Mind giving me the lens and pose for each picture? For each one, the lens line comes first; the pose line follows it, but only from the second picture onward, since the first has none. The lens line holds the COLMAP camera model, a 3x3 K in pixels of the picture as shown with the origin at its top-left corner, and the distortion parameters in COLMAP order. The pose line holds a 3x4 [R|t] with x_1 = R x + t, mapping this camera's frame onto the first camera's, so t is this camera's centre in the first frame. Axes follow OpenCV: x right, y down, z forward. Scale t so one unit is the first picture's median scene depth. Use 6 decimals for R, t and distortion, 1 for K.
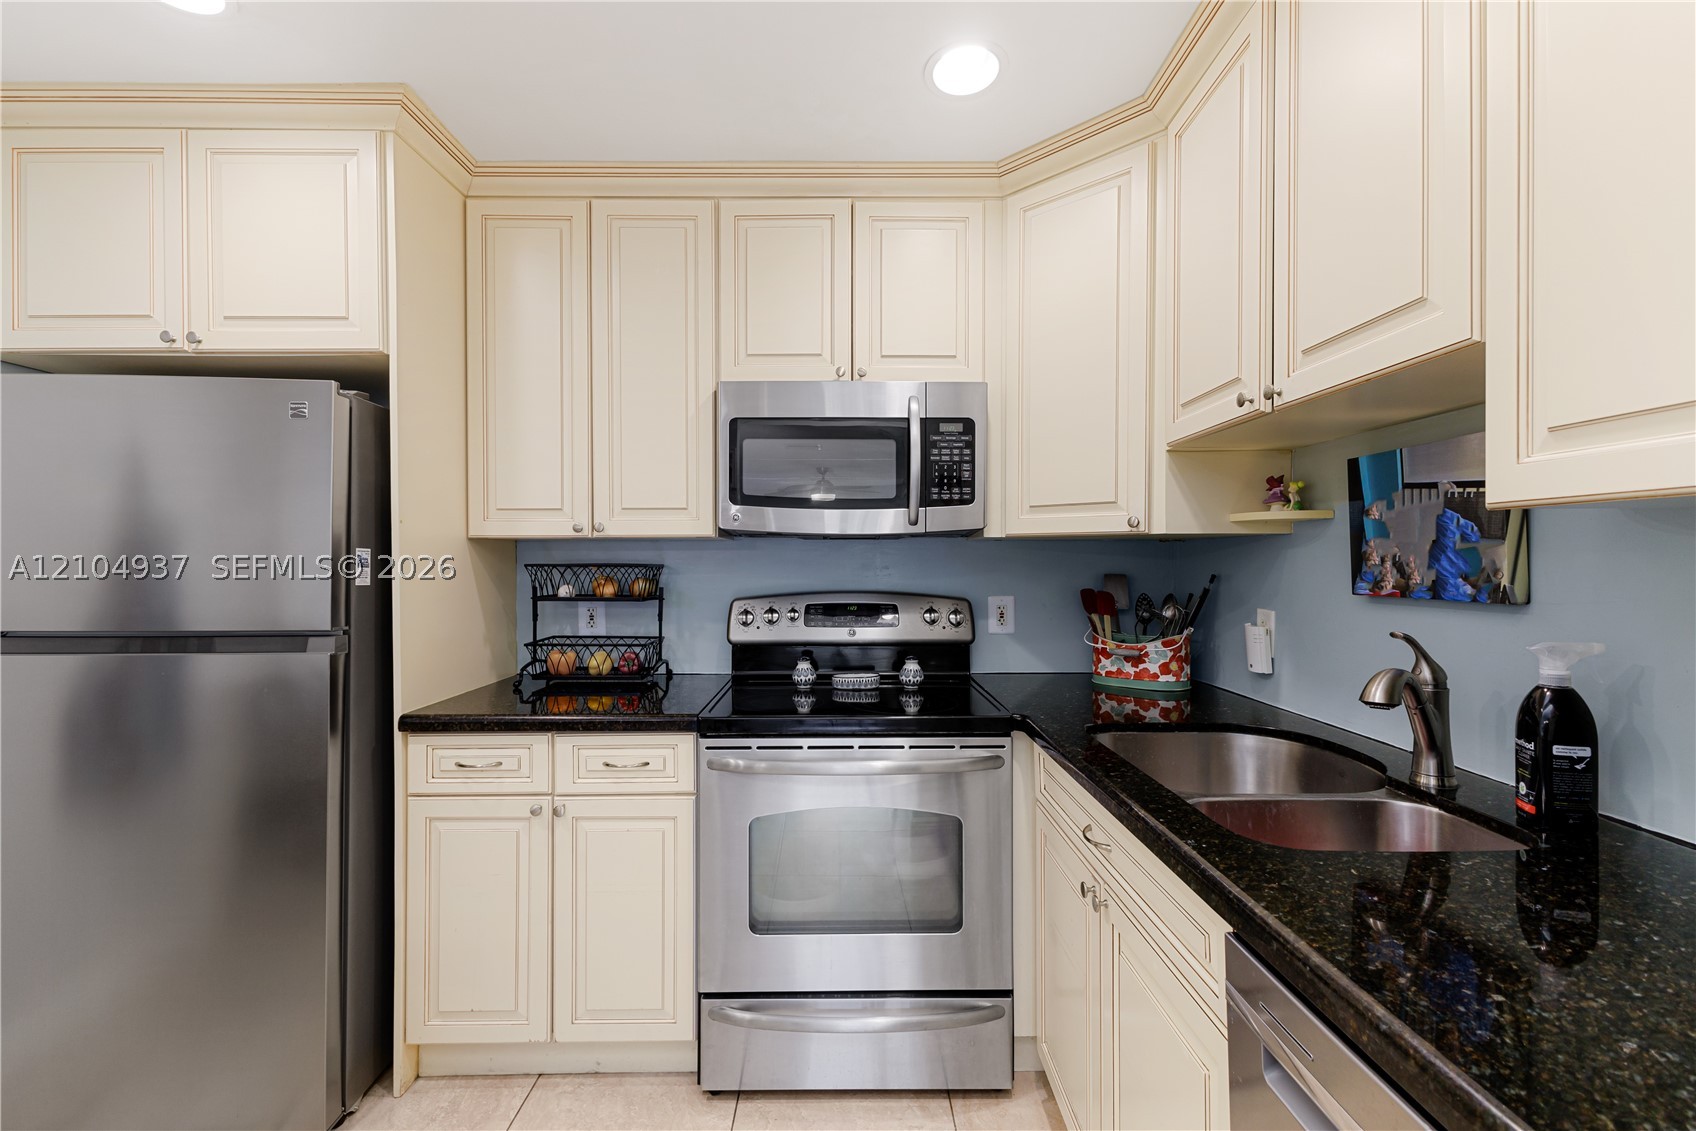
lens RADIAL K [[744.1, 0, 855.2], [0, 744.1, 561.2], [0, 0, 1]] dist [0.013613, 0.000058]
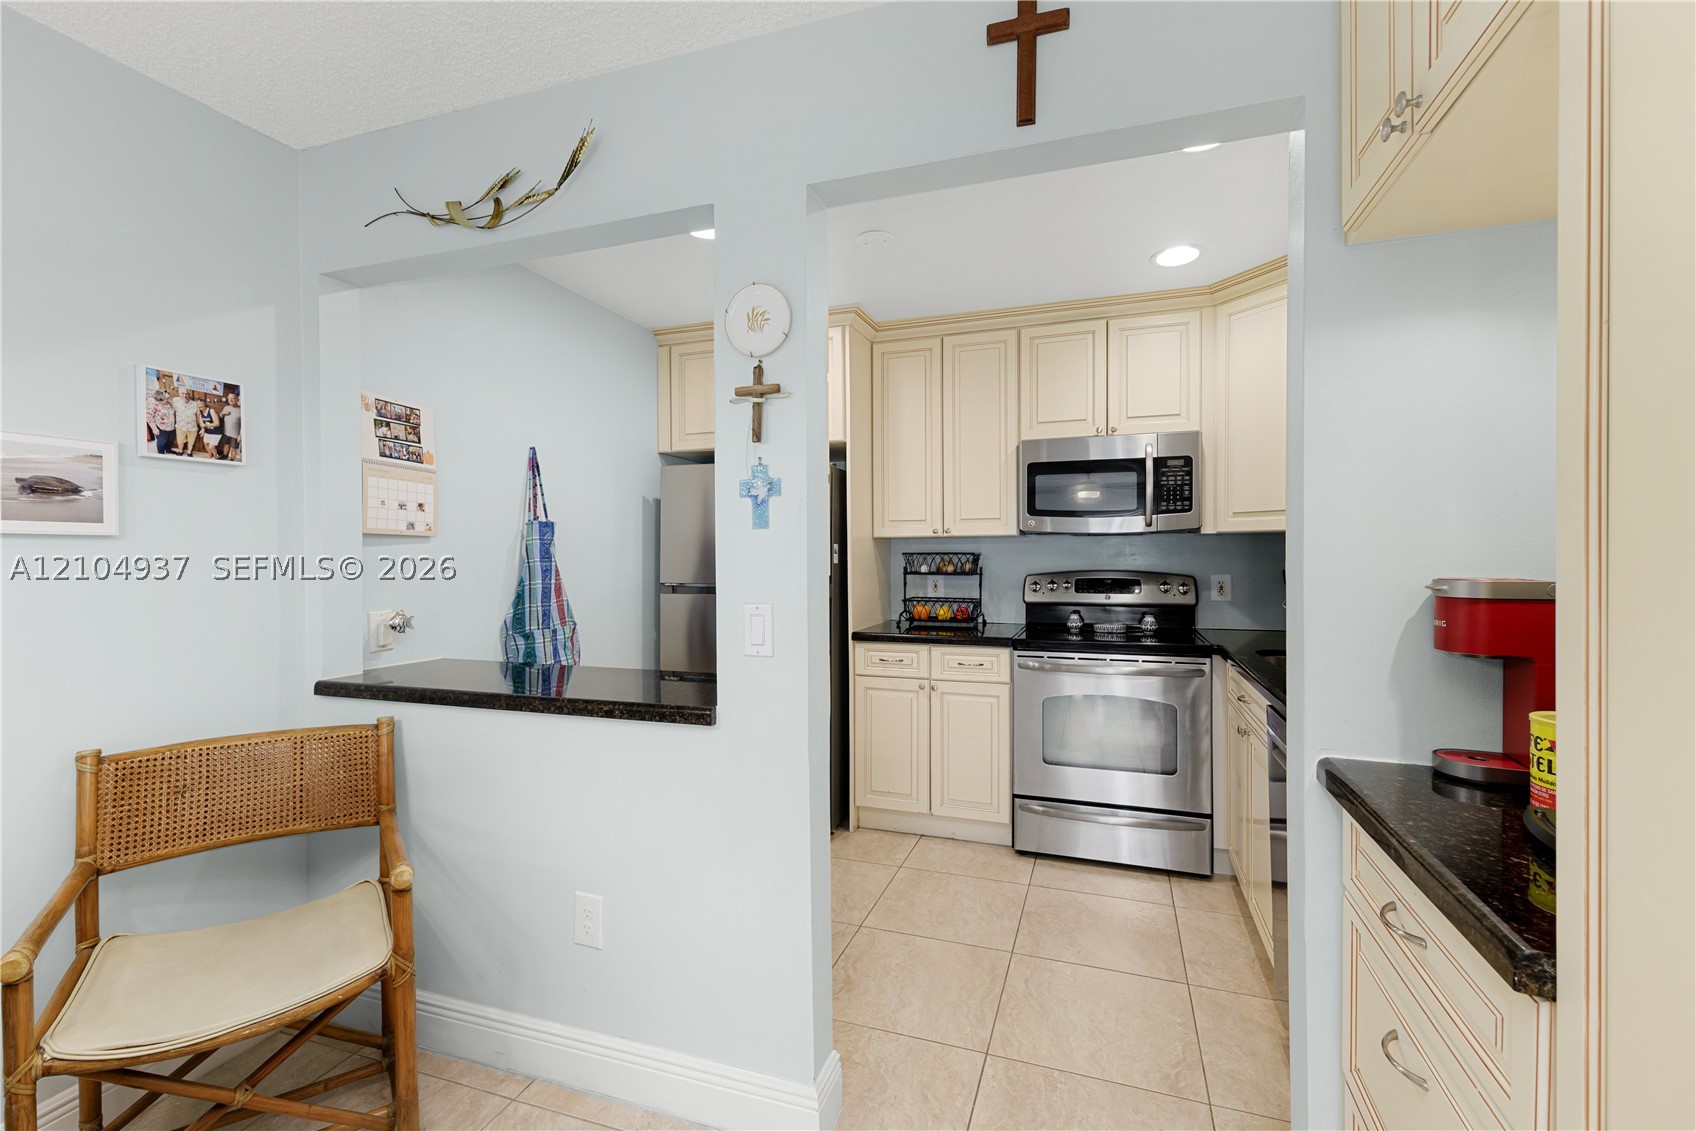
lens RADIAL K [[725.6, 0, 842.1], [0, 725.6, 559.0], [0, 0, 1]] dist [0.009647, -0.000049]
pose [[0.931310, 0.000173, -0.364228, 0.033825], [0.002252, 0.999978, 0.006233, 0.008303], [0.364221, -0.006625, 0.931289, -0.629105]]
